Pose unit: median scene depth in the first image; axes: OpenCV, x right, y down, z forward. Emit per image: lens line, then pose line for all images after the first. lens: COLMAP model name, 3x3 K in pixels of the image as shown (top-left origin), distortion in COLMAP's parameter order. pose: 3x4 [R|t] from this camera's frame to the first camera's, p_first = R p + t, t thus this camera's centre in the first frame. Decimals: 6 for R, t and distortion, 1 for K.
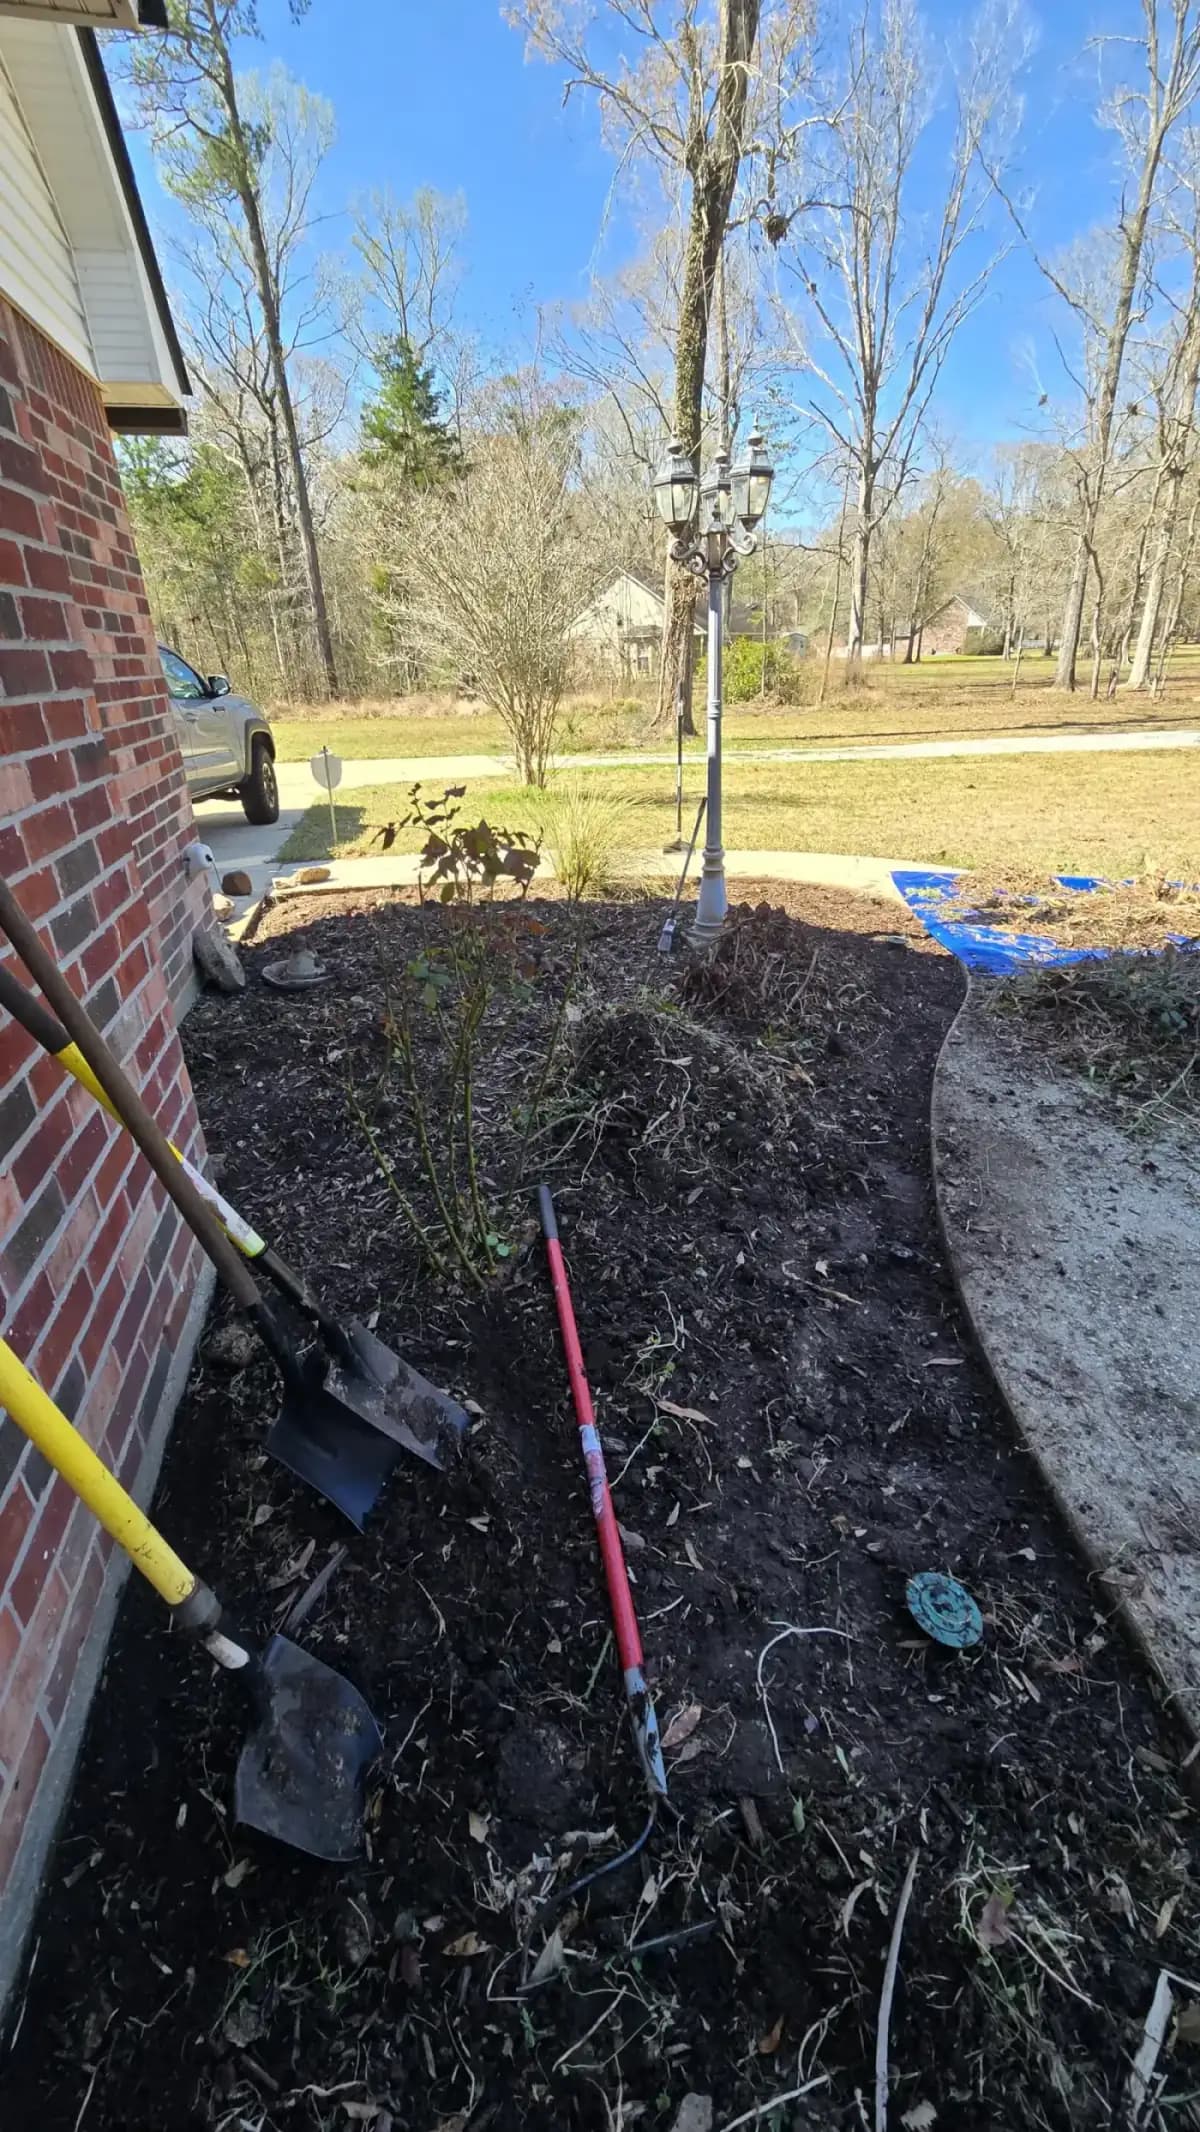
lens RADIAL K [[869.5, 0, 594.8], [0, 869.5, 1047.2], [0, 0, 1]] dist [0.010520, 0.001068]
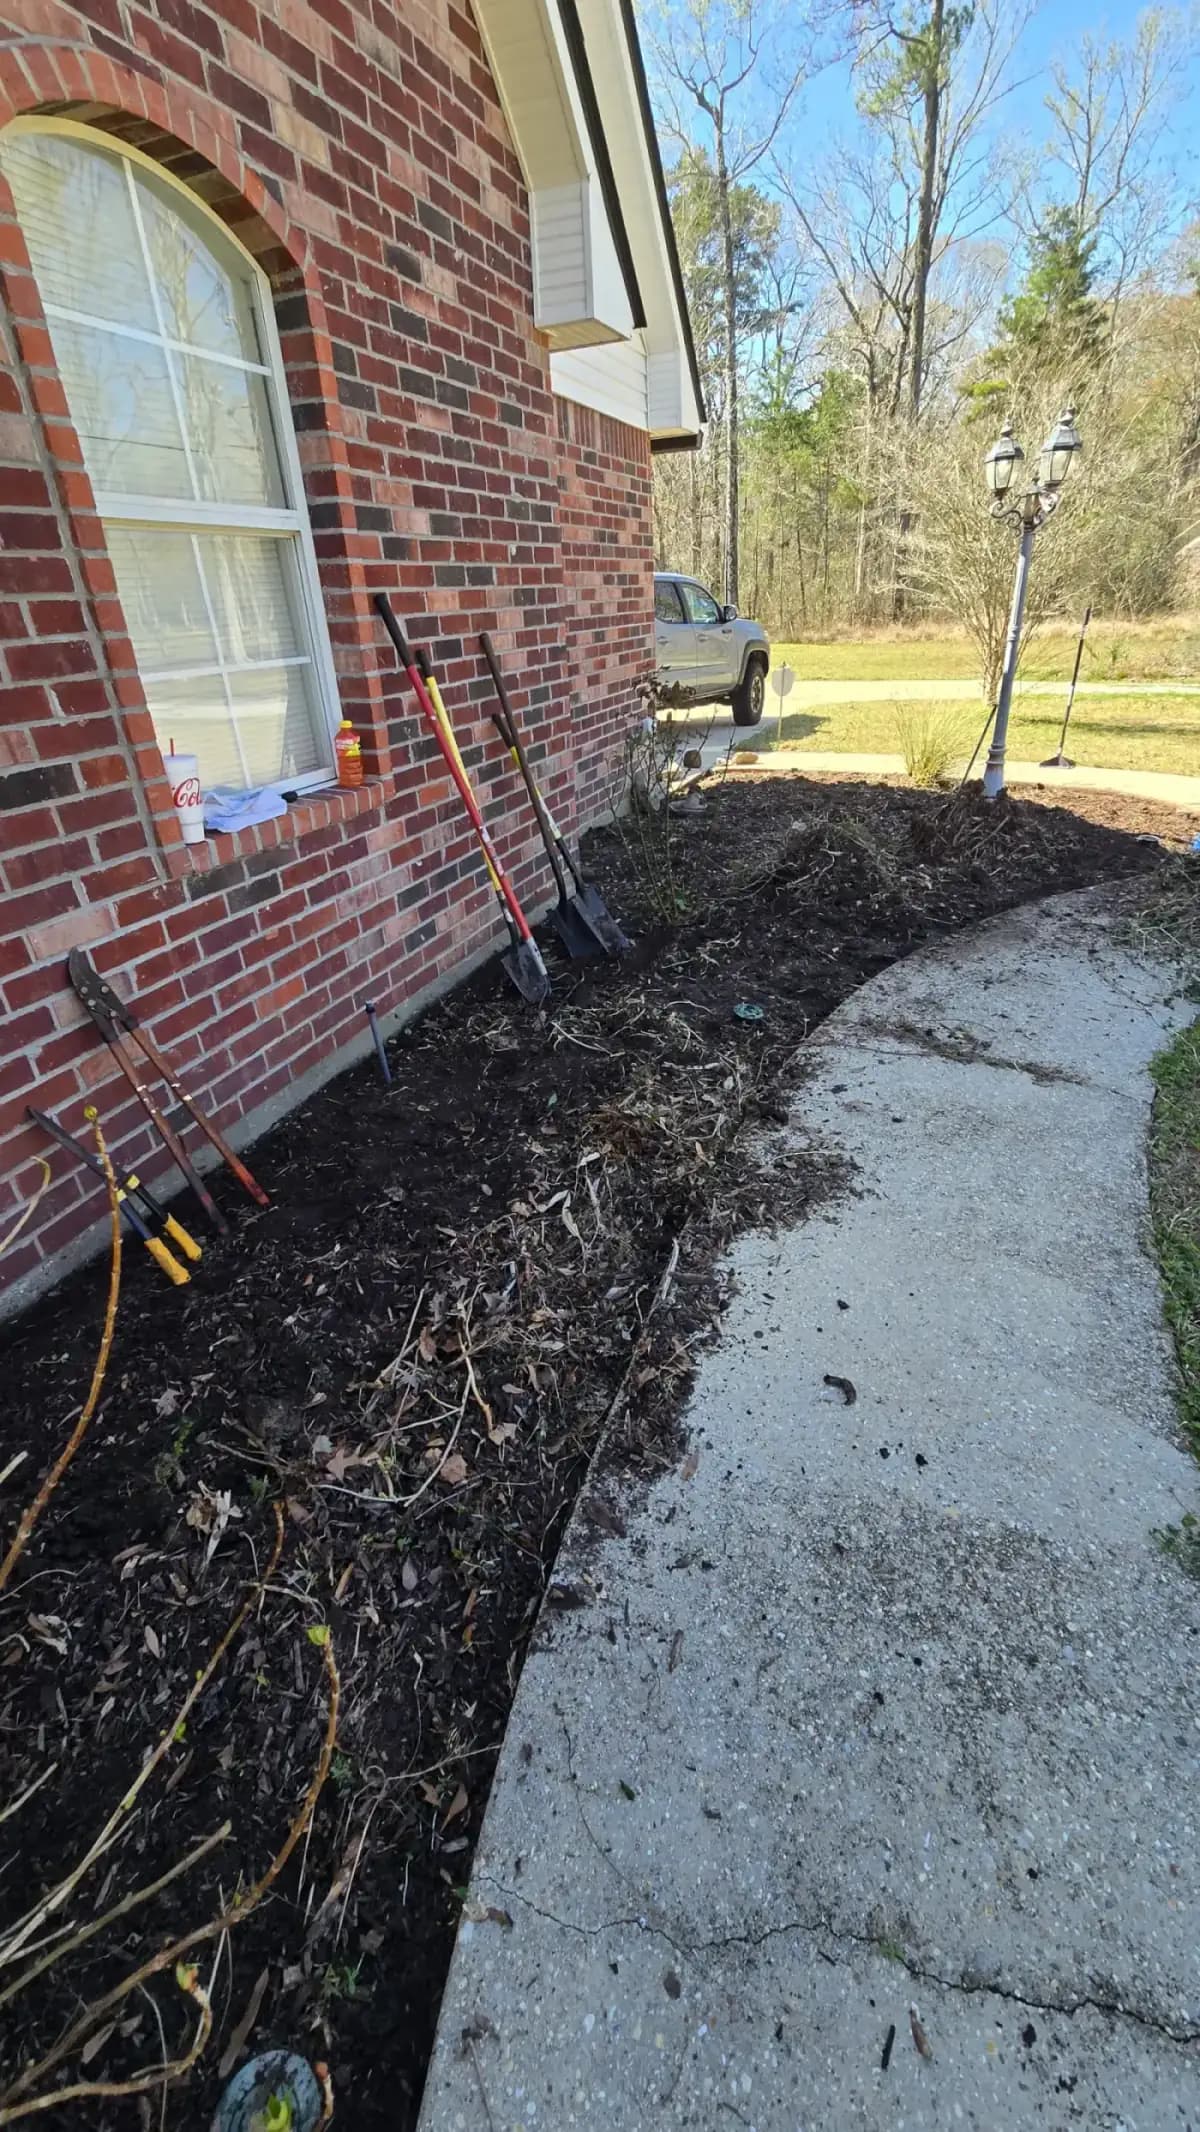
lens RADIAL K [[869.5, 0, 618.8], [0, 869.5, 1065.5], [0, 0, 1]] dist [0.010520, 0.001068]
pose [[0.839678, 0.249863, -0.482191, 0.343983], [-0.204952, 0.968015, 0.144710, 0.132994], [0.502926, -0.022684, 0.864031, -0.348498]]
